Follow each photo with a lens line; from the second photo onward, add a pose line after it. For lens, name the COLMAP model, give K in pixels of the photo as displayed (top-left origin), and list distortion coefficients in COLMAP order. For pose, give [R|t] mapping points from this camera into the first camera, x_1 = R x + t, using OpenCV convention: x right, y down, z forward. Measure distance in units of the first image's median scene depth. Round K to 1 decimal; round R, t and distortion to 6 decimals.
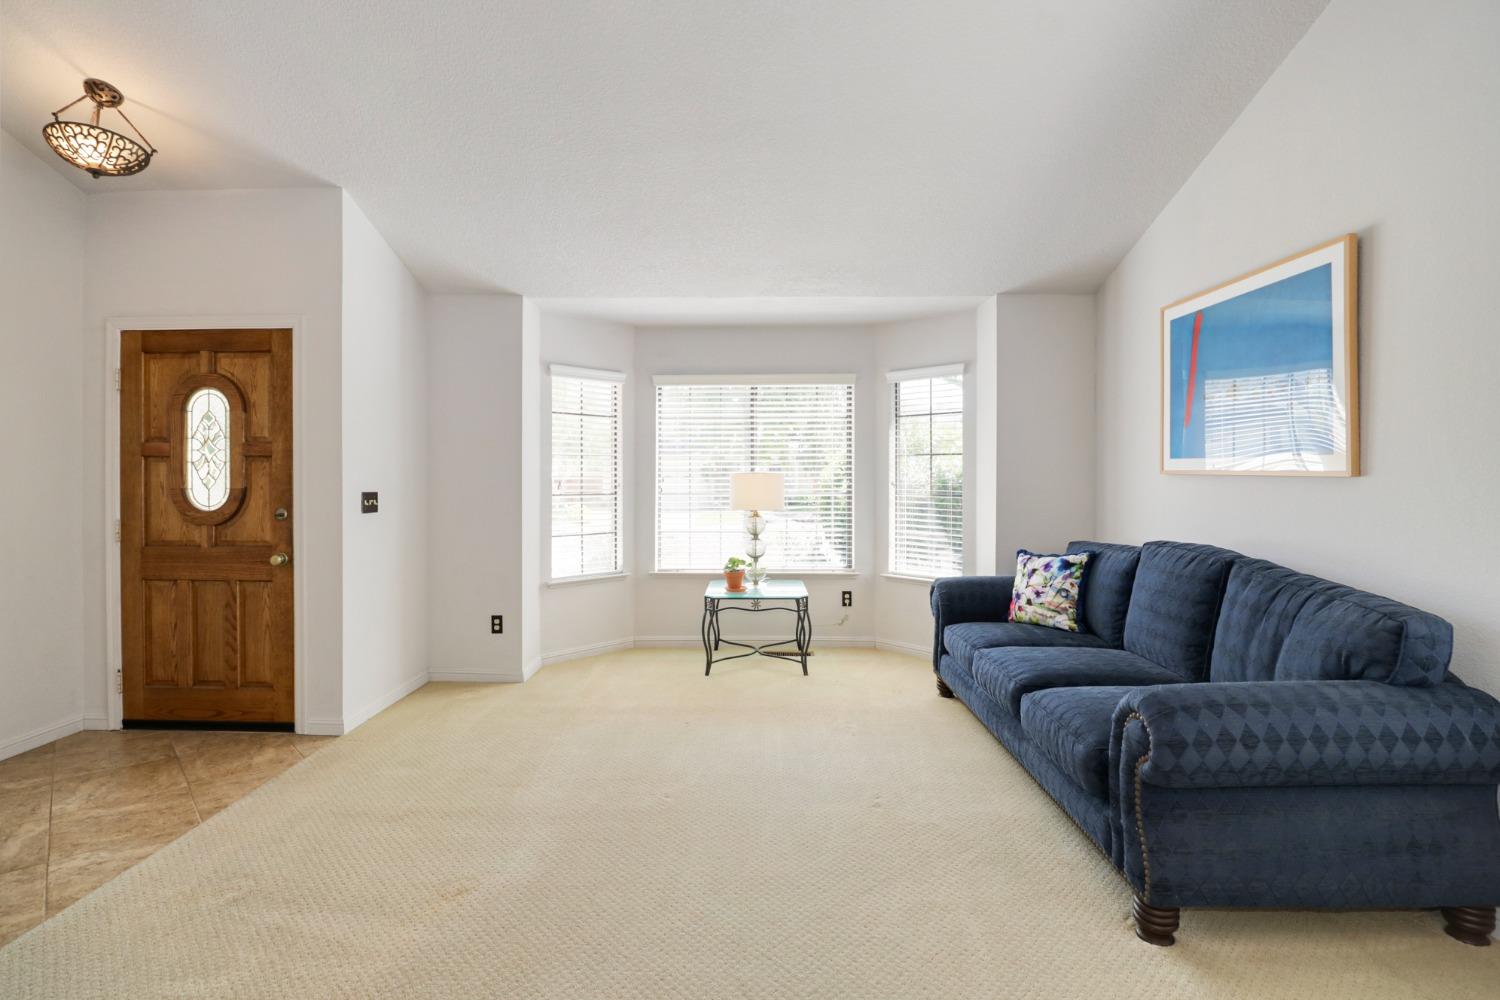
lens RADIAL K [[699.1, 0, 735.9], [0, 699.1, 480.3], [0, 0, 1]] dist [0.001749, -0.013861]
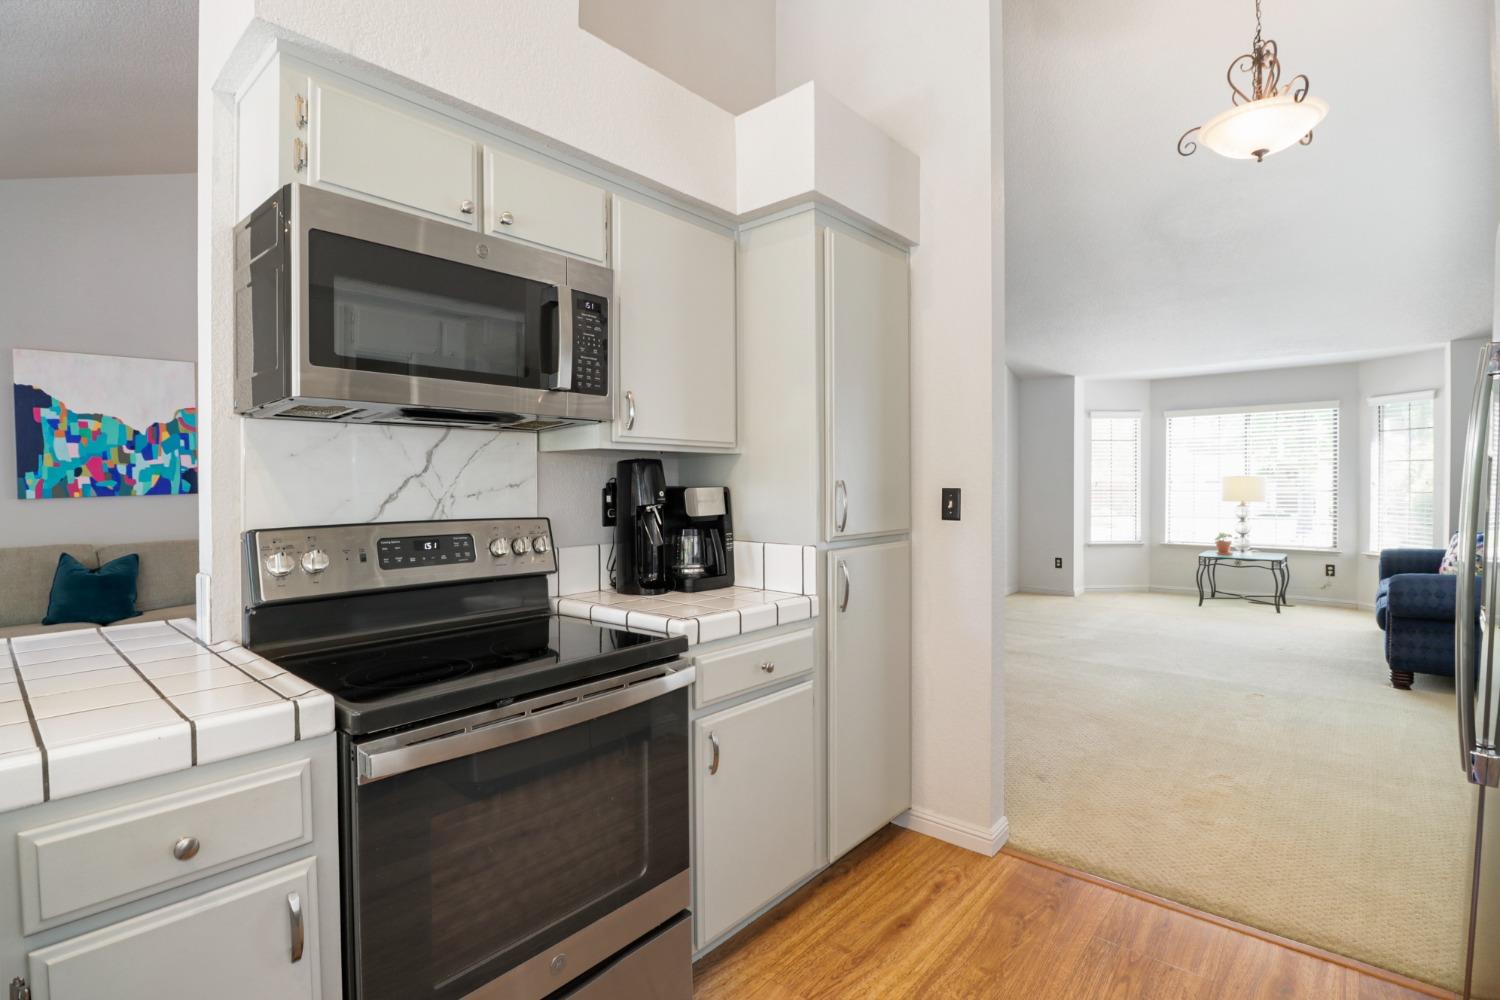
lens RADIAL K [[699.8, 0, 737.1], [0, 699.8, 489.4], [0, 0, 1]] dist [0.000968, -0.013436]
pose [[0.762740, 0.002826, -0.646699, 0.225657], [0.000189, 0.999989, 0.004592, 0.014168], [0.646705, -0.003624, 0.762731, -1.087137]]
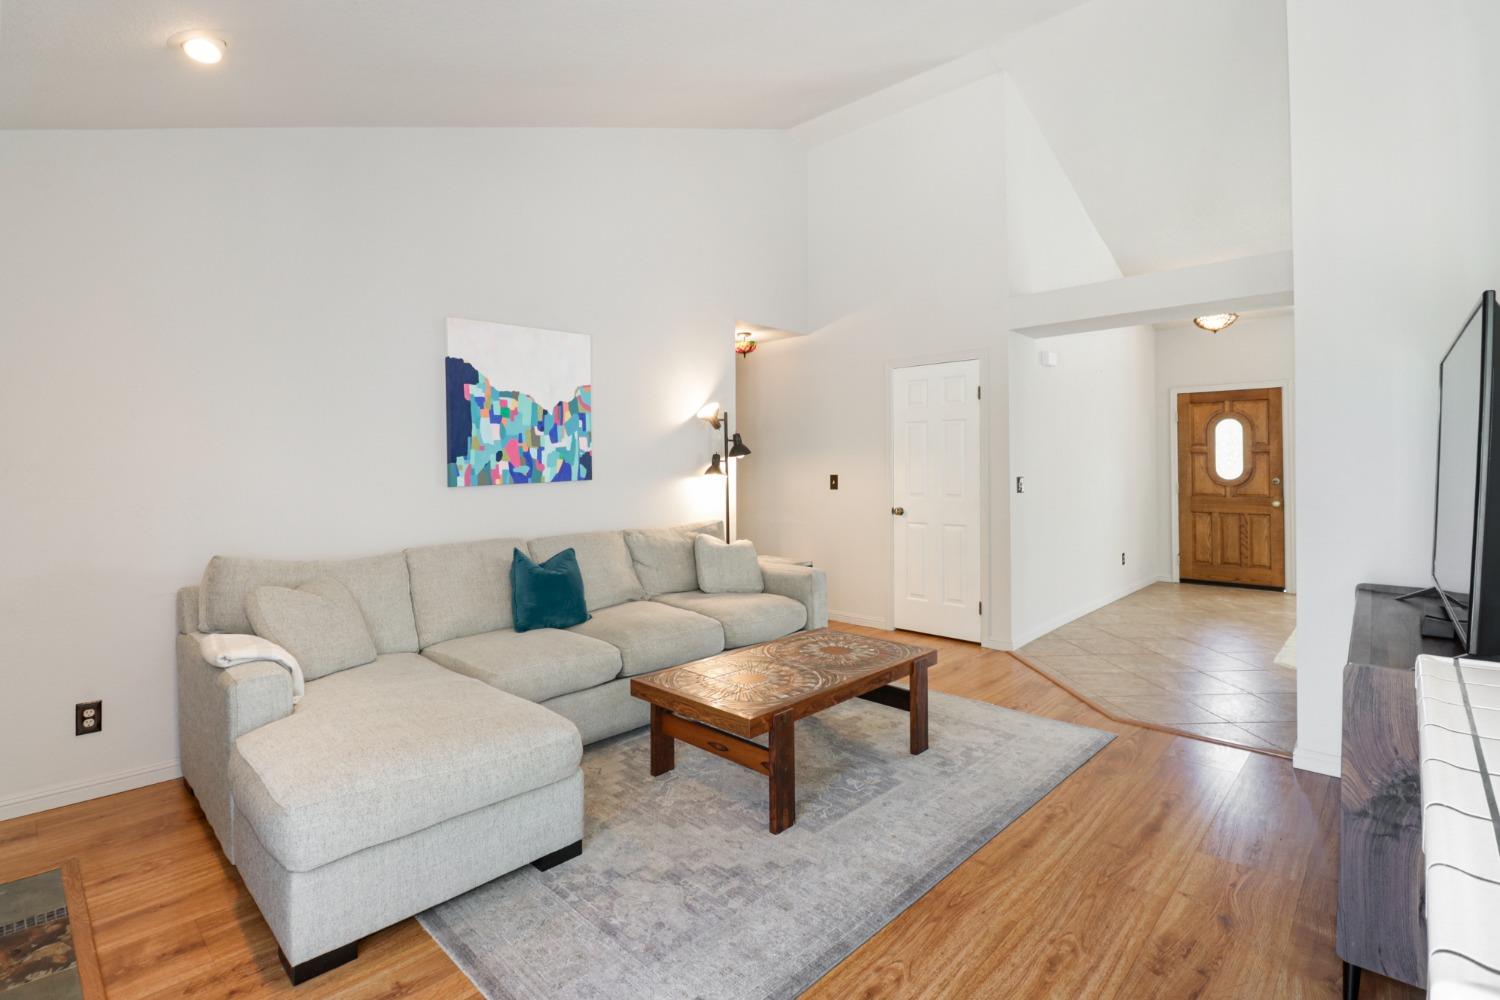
lens RADIAL K [[705.6, 0, 739.0], [0, 705.6, 463.3], [0, 0, 1]] dist [0.004284, -0.014040]
pose [[0.743089, -0.007696, -0.669148, -0.440877], [0.002814, 0.999961, -0.008376, 0.010149], [0.669187, 0.004341, 0.743082, -1.487374]]
